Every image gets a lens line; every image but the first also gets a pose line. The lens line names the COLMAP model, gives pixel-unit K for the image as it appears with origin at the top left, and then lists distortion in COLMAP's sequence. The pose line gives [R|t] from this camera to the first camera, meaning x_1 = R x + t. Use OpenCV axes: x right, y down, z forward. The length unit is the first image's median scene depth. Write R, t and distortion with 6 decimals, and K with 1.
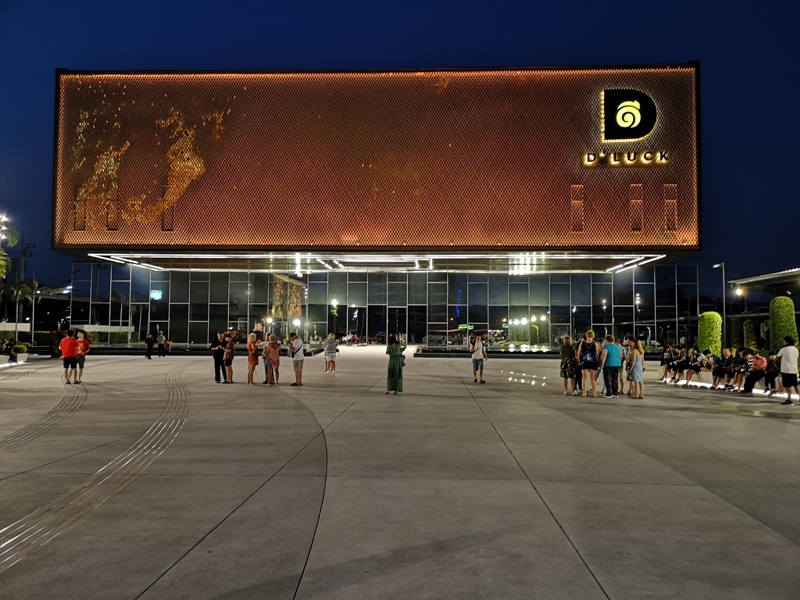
lens RADIAL K [[634.3, 0, 401.8], [0, 634.3, 301.0], [0, 0, 1]] dist [-0.003078, -0.002585]
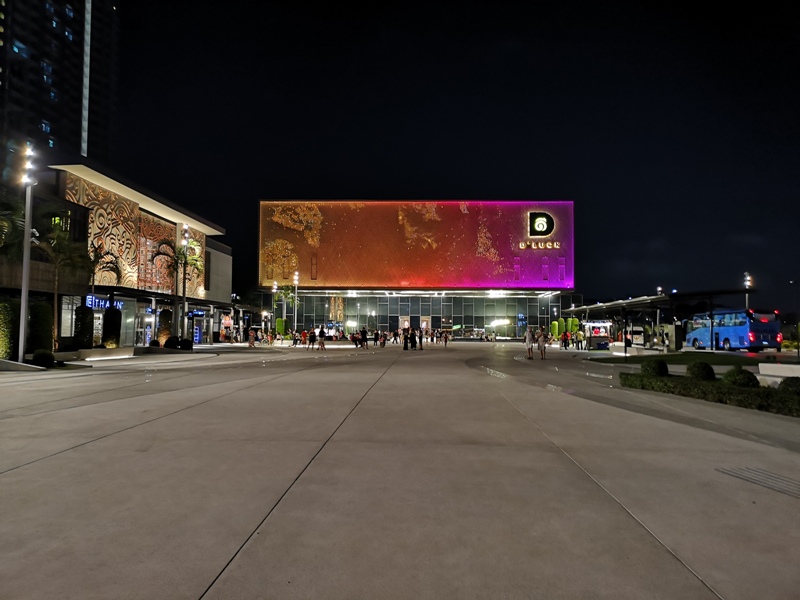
lens RADIAL K [[634.3, 0, 399.2], [0, 634.3, 296.6], [0, 0, 1]] dist [-0.003078, -0.002585]
pose [[0.999948, -0.000877, 0.010133, -0.123983], [0.000949, 0.999974, -0.007166, -0.043187], [-0.010126, 0.007175, 0.999923, -1.047271]]
